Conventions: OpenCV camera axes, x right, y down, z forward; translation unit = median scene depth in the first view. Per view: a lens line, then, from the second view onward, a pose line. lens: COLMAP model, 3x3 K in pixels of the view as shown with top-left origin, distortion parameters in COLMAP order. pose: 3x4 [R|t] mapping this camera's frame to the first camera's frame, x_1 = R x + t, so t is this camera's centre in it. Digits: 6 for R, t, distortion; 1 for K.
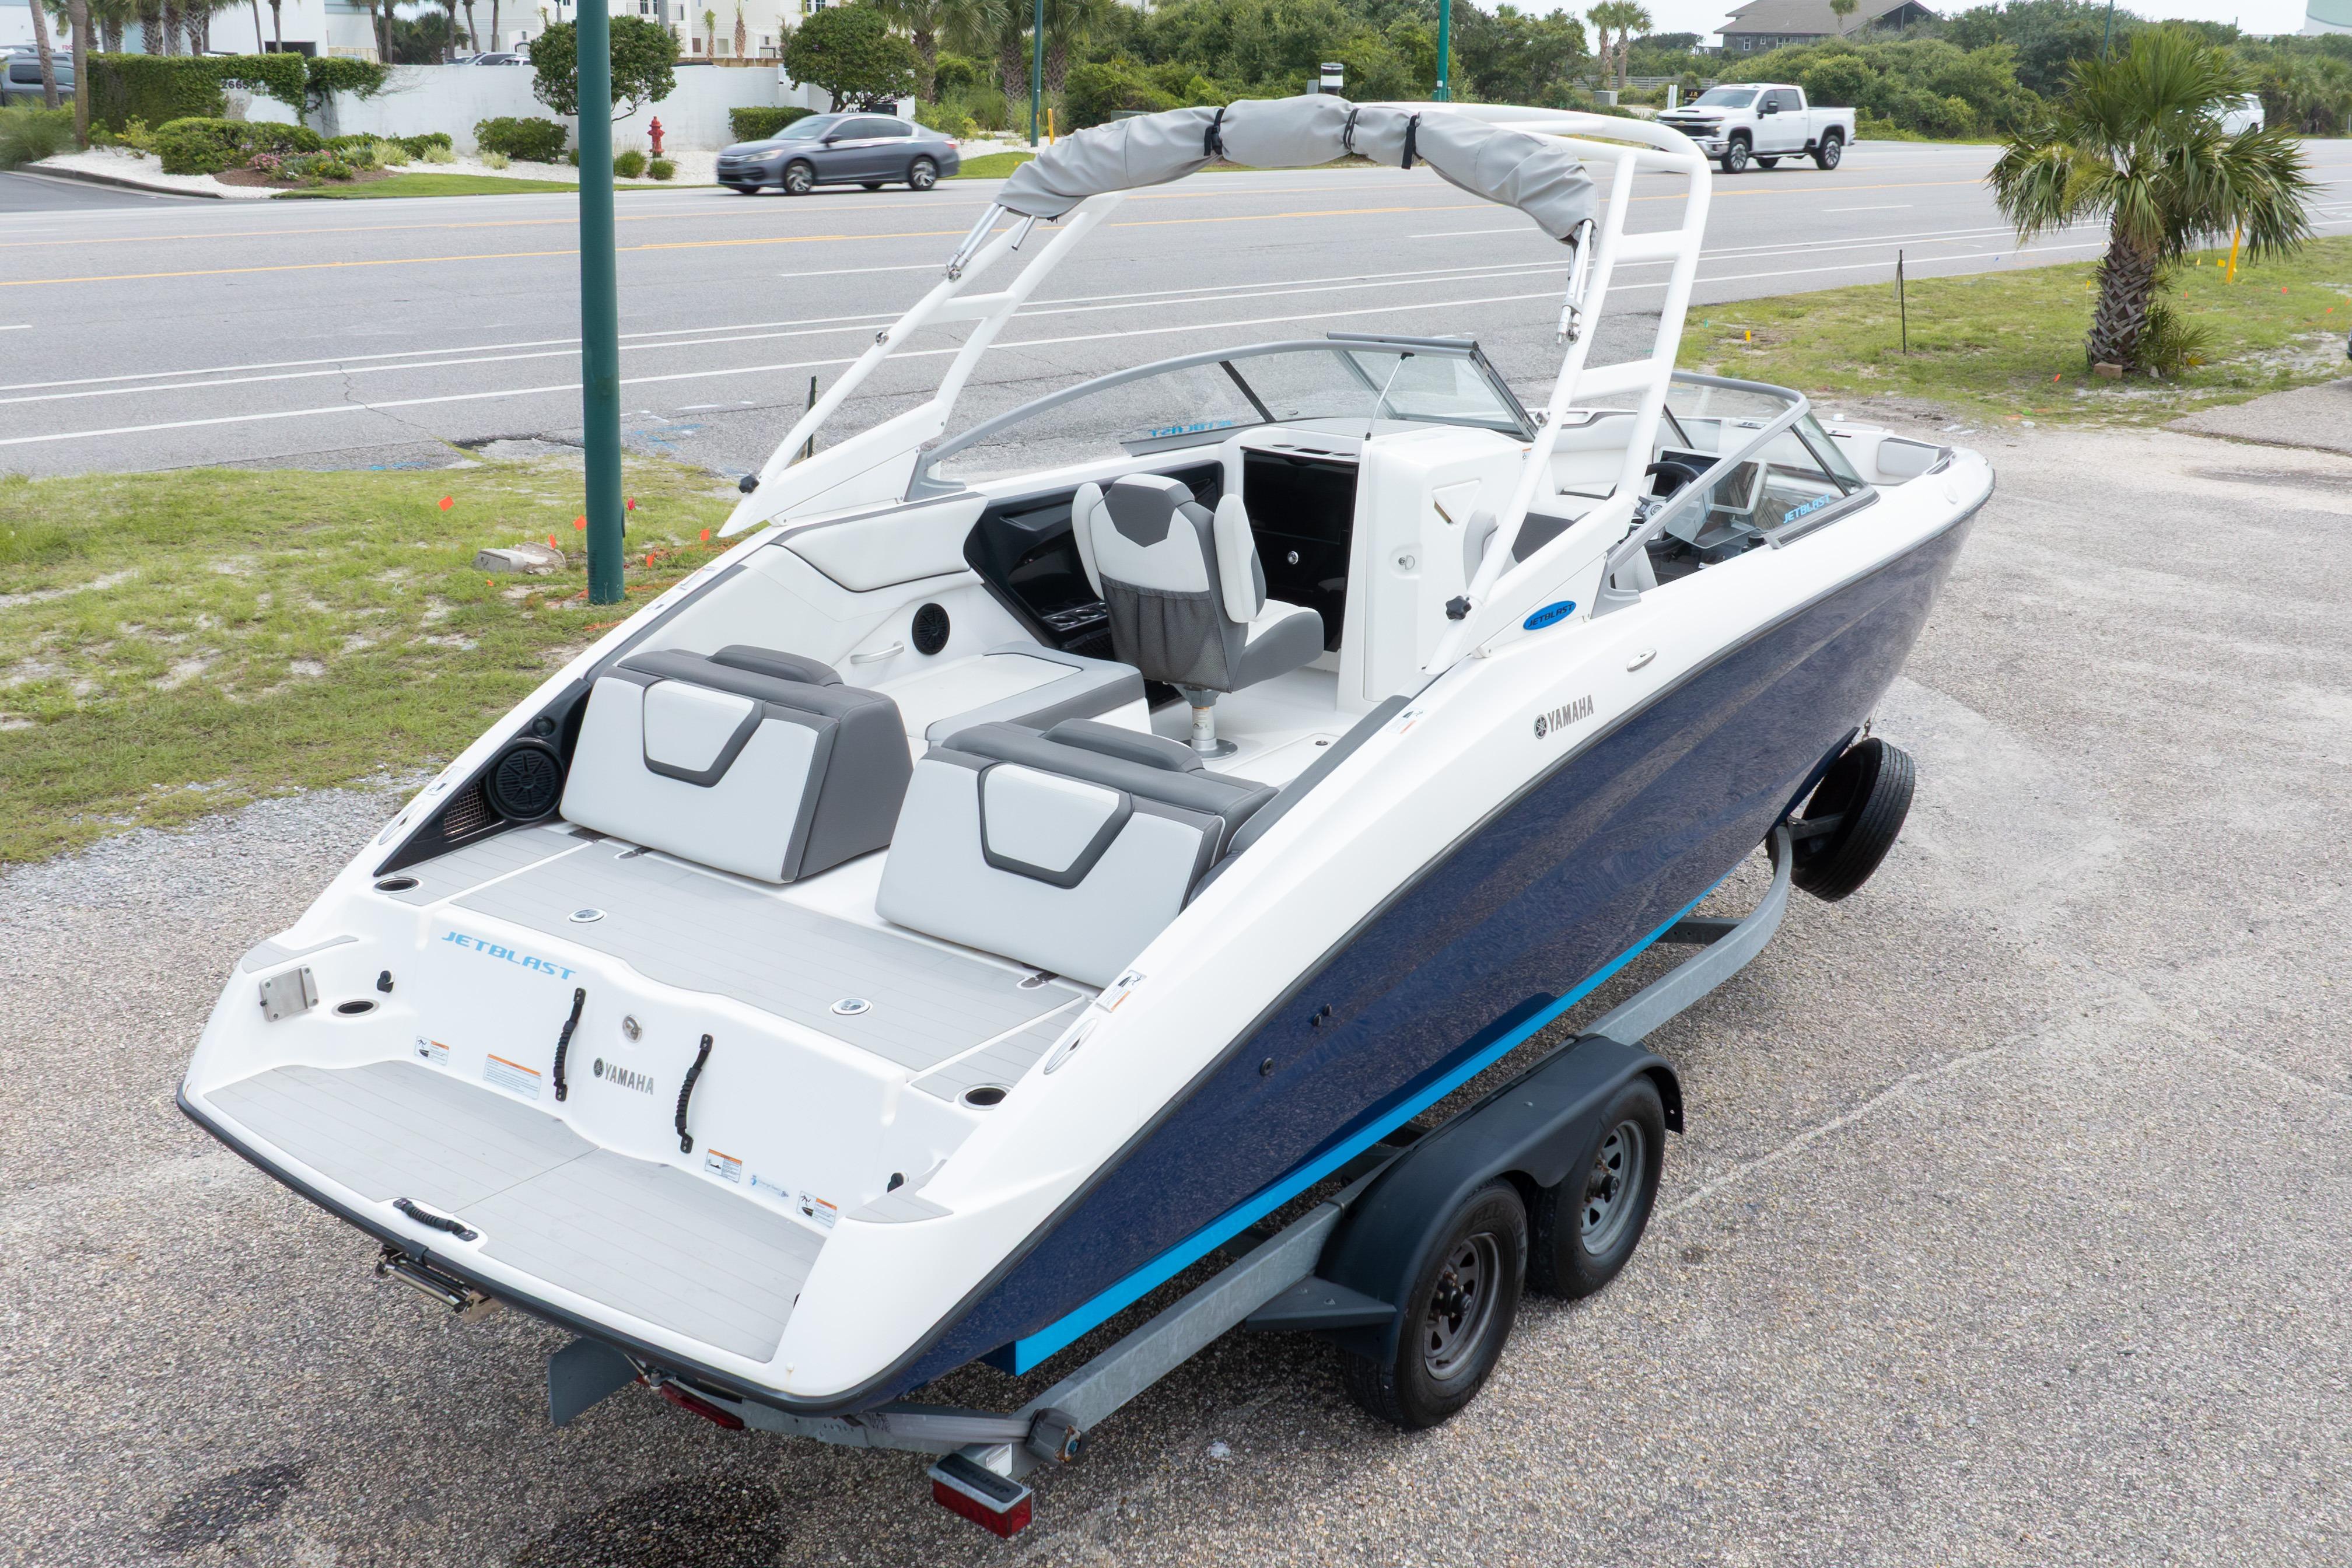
lens RADIAL K [[2304.9, 0, 1244.1], [0, 2304.9, 728.8], [0, 0, 1]] dist [-0.018905, -0.023998]
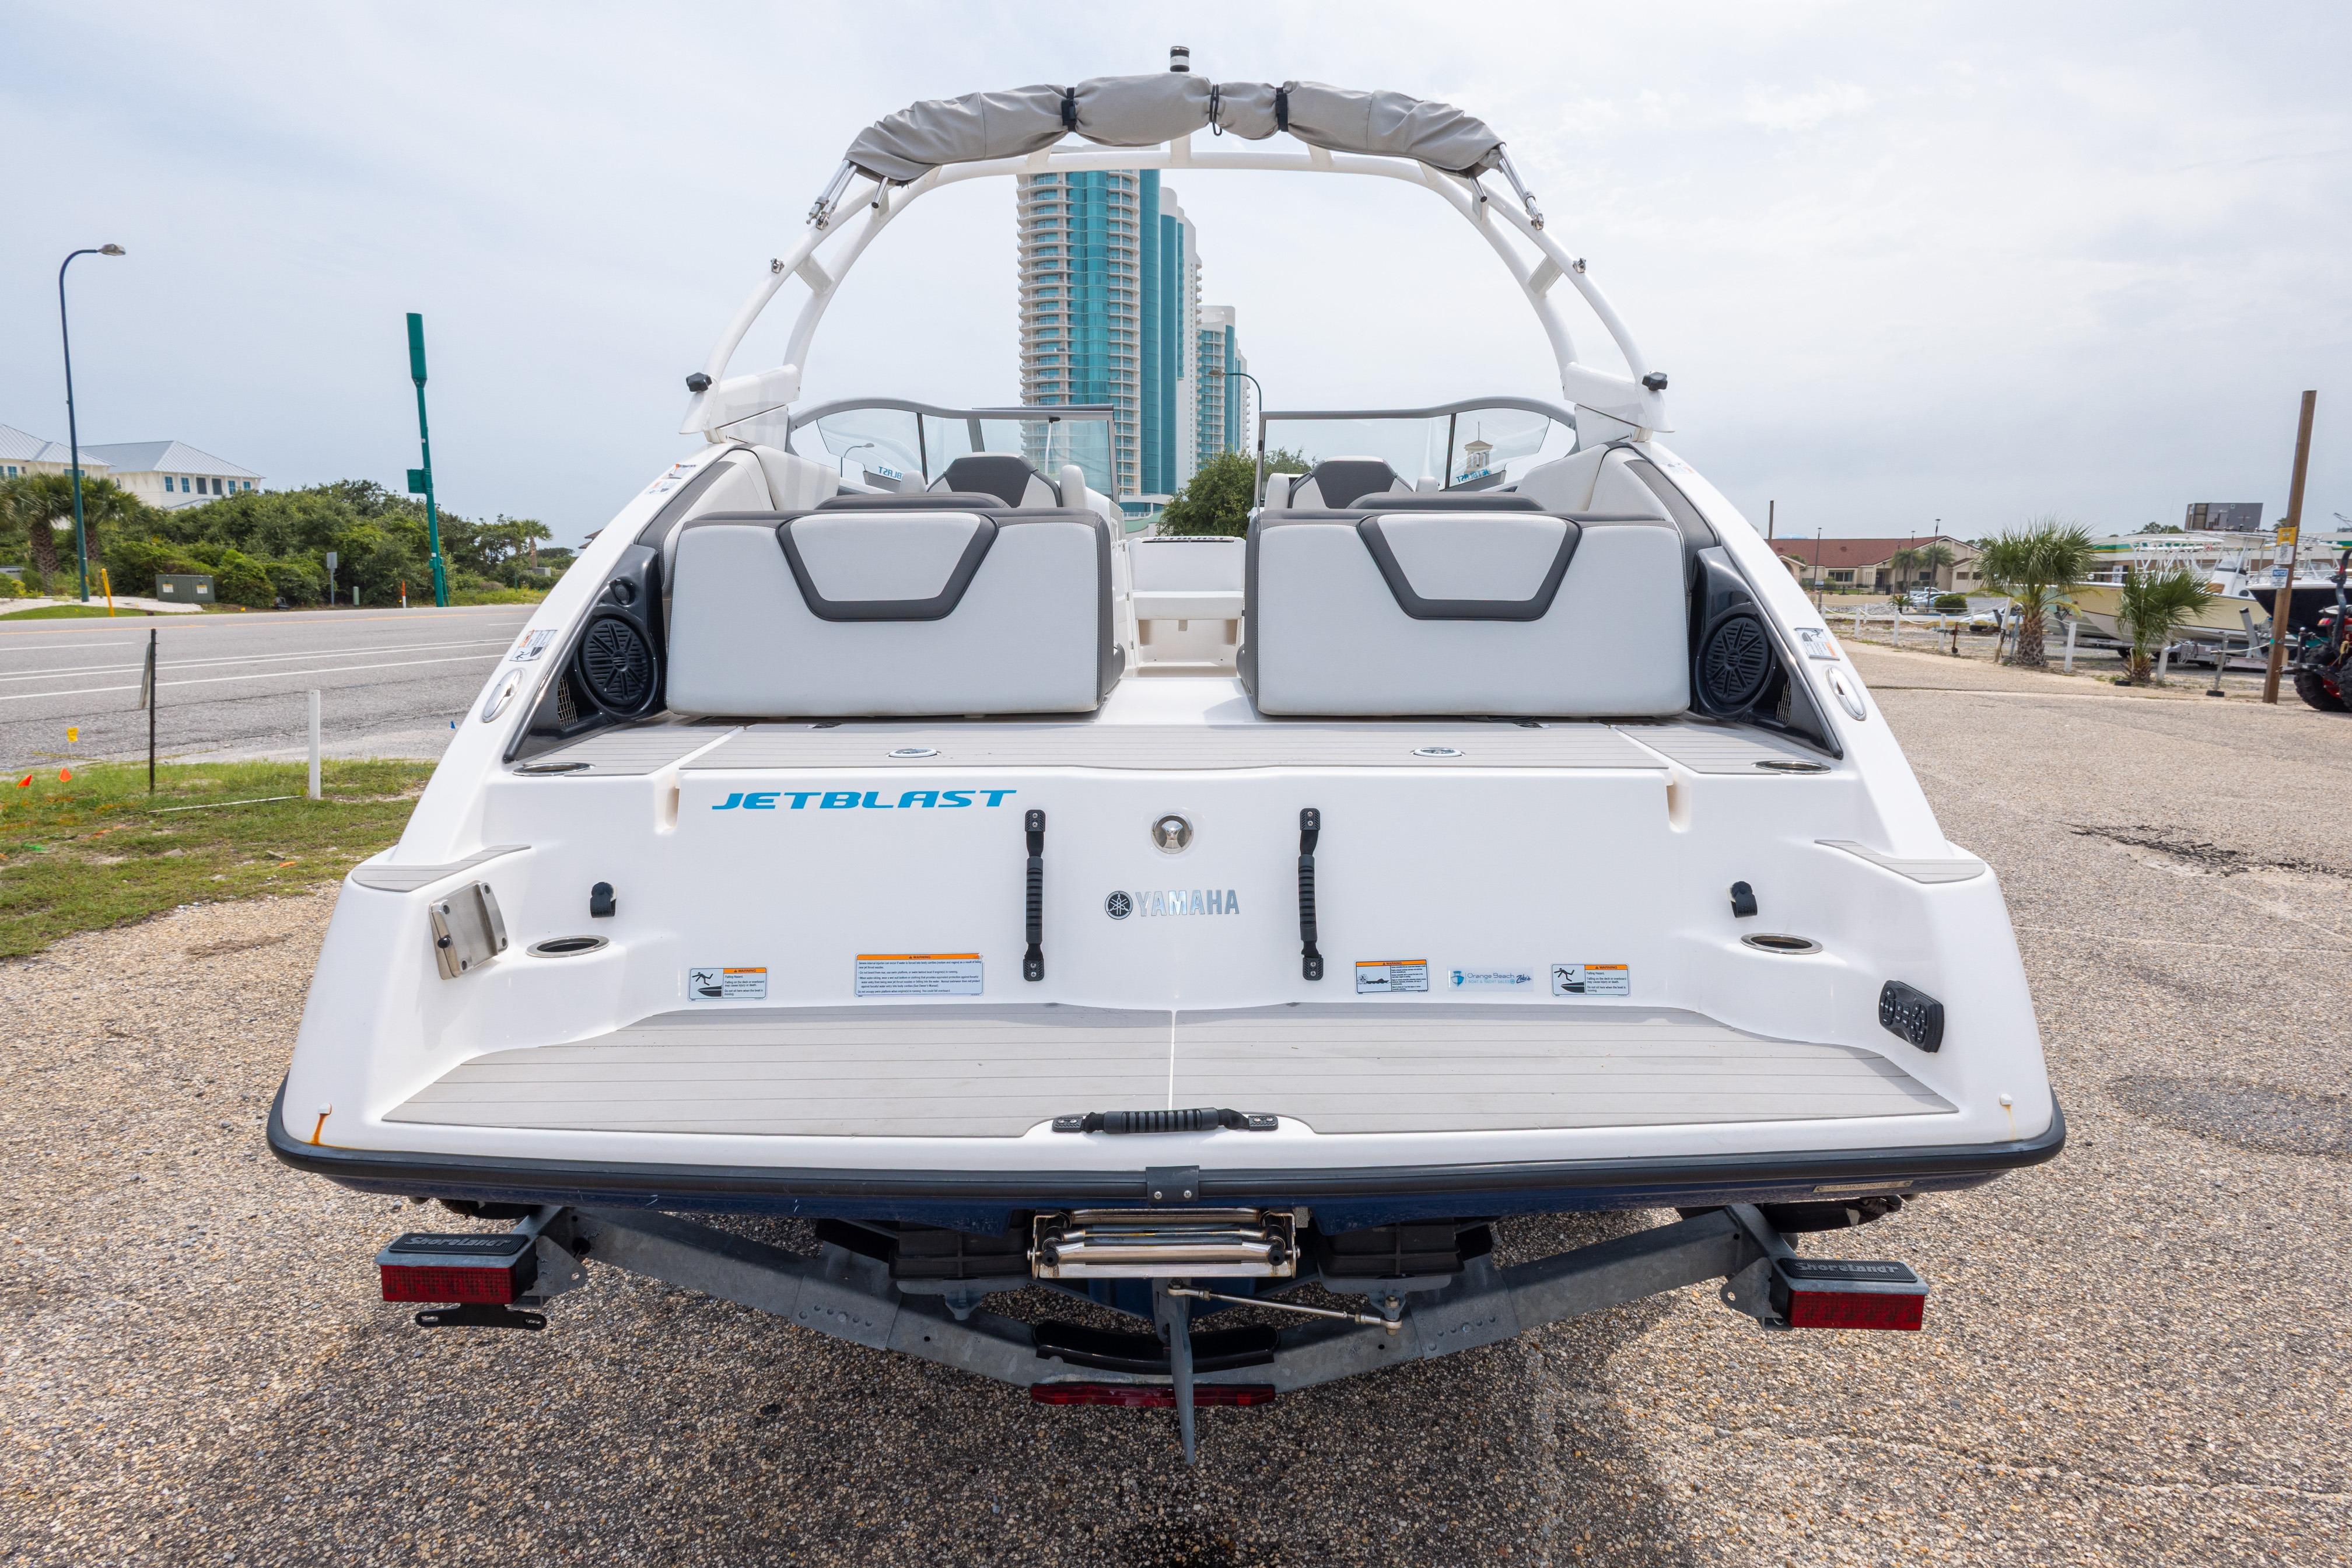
lens RADIAL K [[1358.1, 0, 1186.0], [0, 1358.1, 796.9], [0, 0, 1]] dist [0.012610, -0.002068]
pose [[0.812846, -0.110556, 0.571891, -0.414168], [0.178853, 0.981765, -0.064418, 0.123042], [-0.554341, 0.154646, 0.817796, 0.557053]]
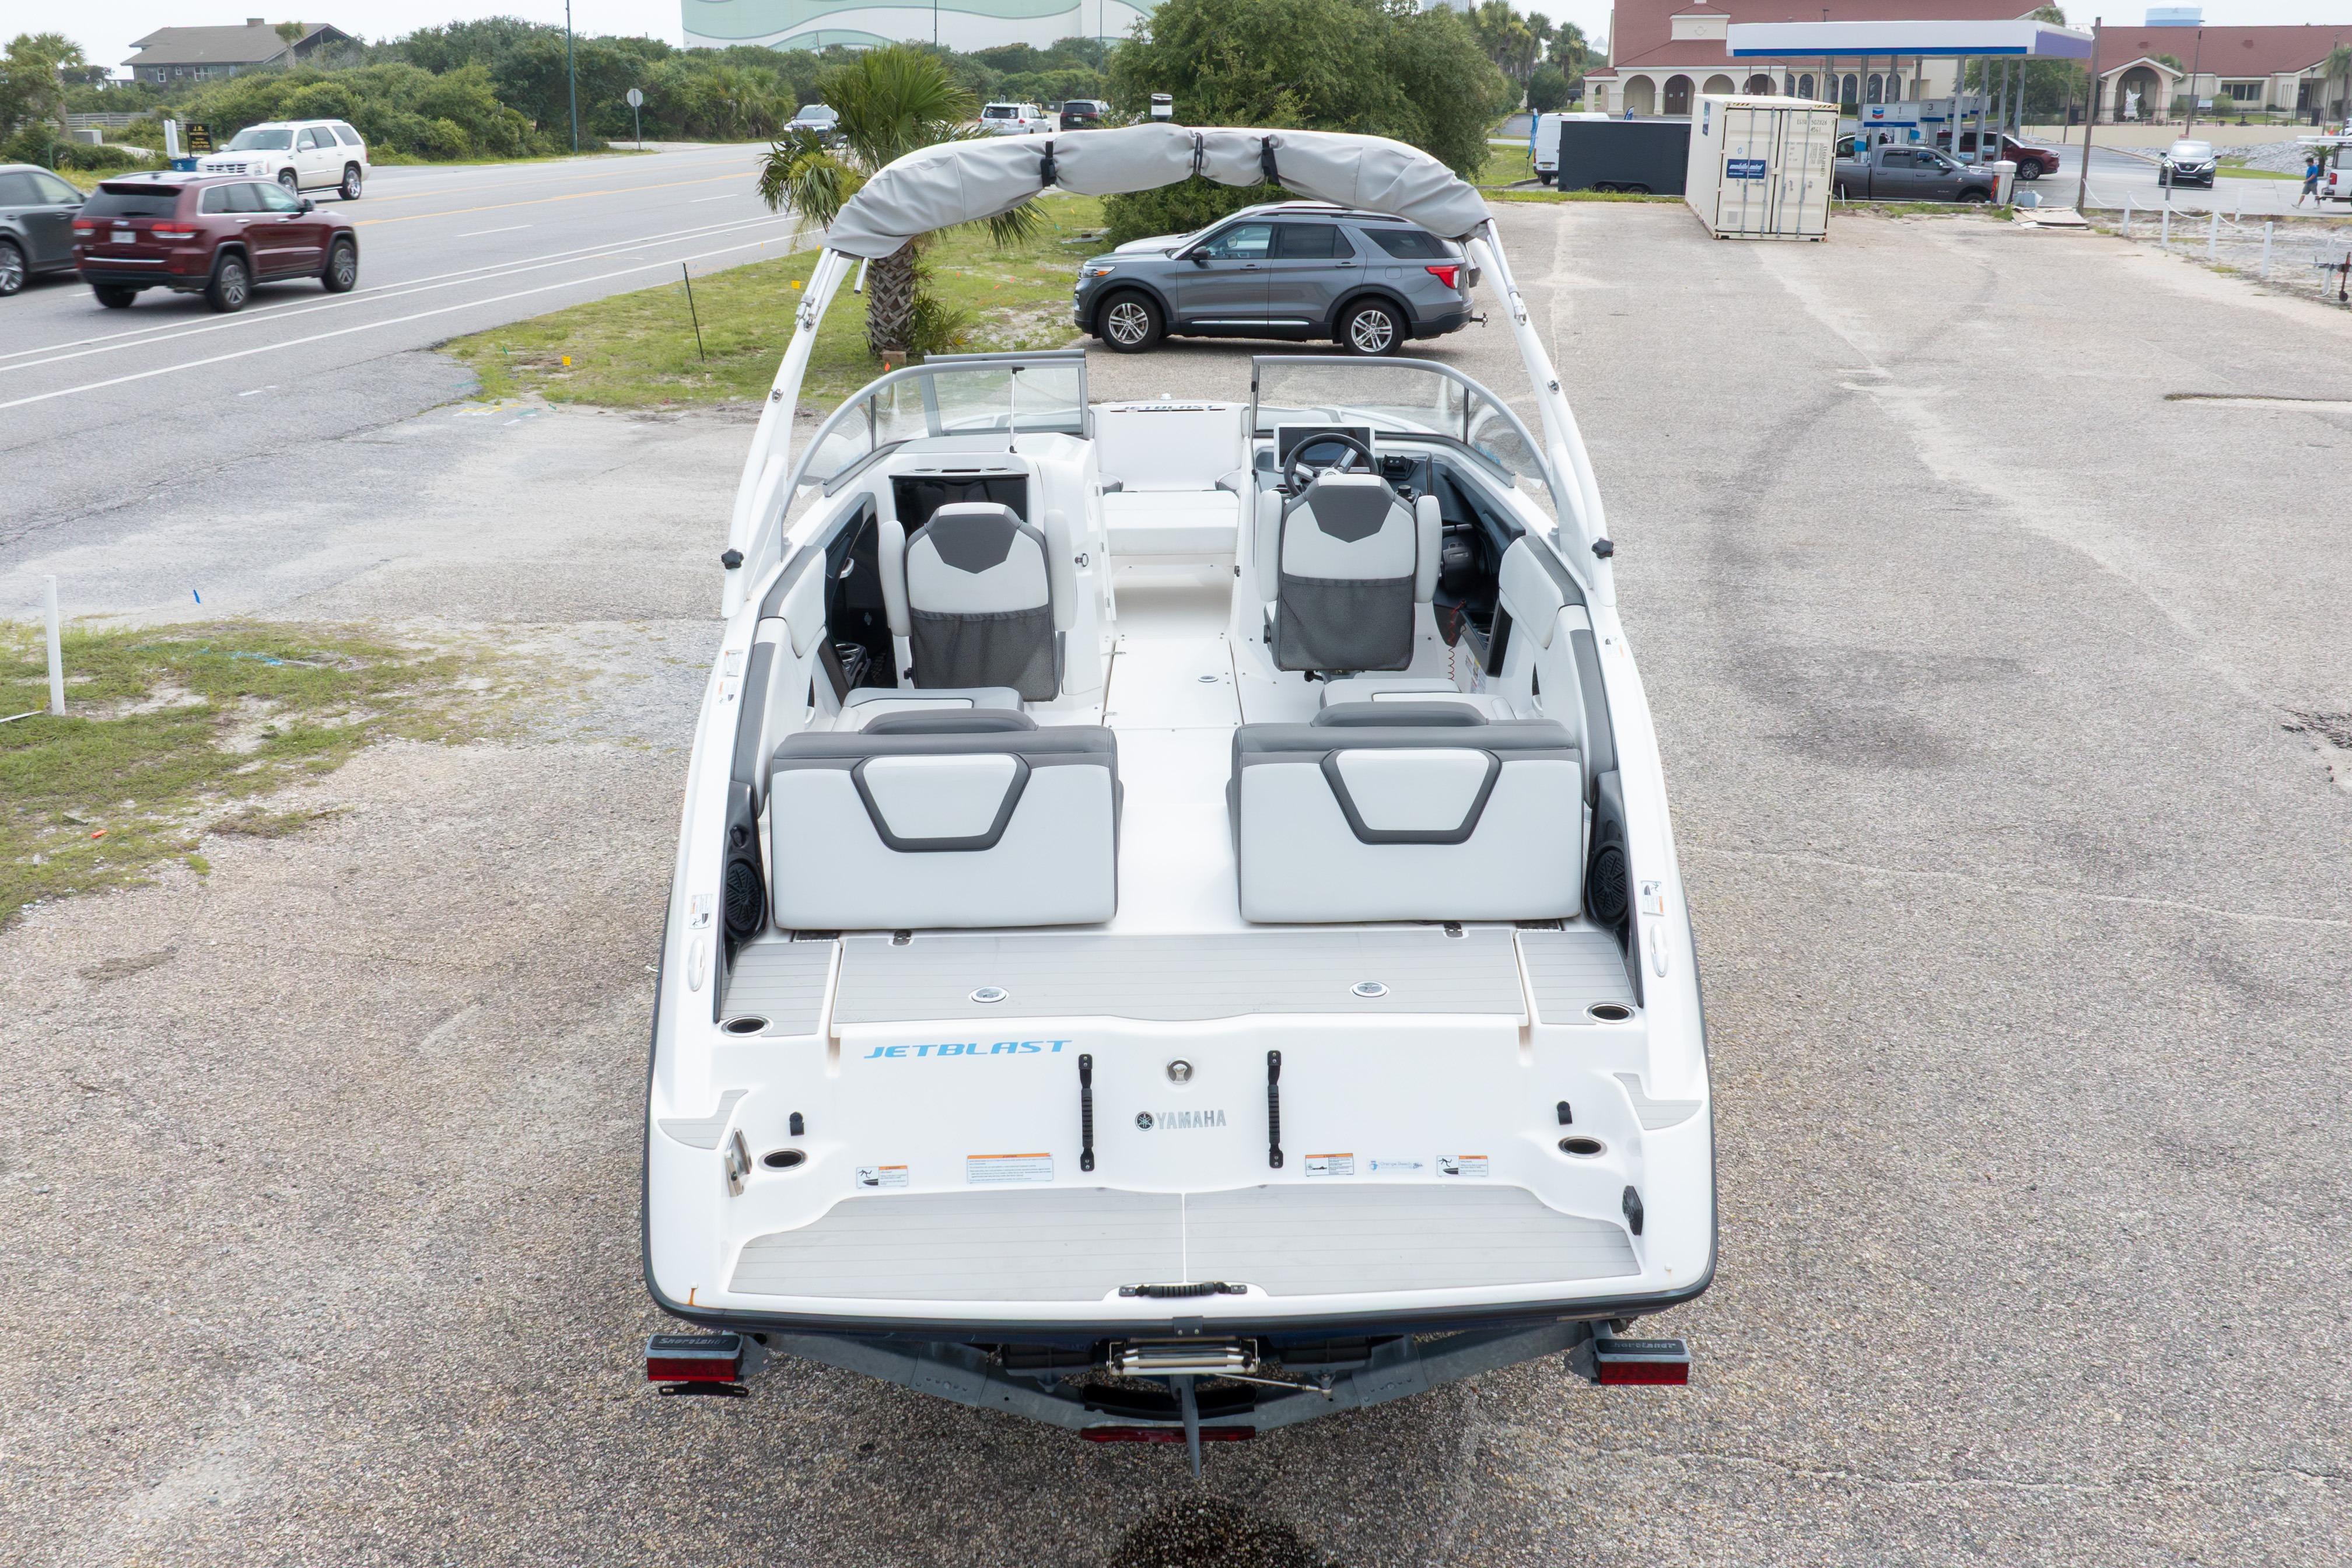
lens RADIAL K [[2264.0, 0, 1170.2], [0, 2264.0, 766.5], [0, 0, 1]] dist [-0.002820, -0.047381]
pose [[0.806752, -0.197431, 0.556931, -0.666607], [0.191288, 0.979037, 0.069973, -0.058944], [-0.559071, 0.050083, 0.827606, 0.148027]]
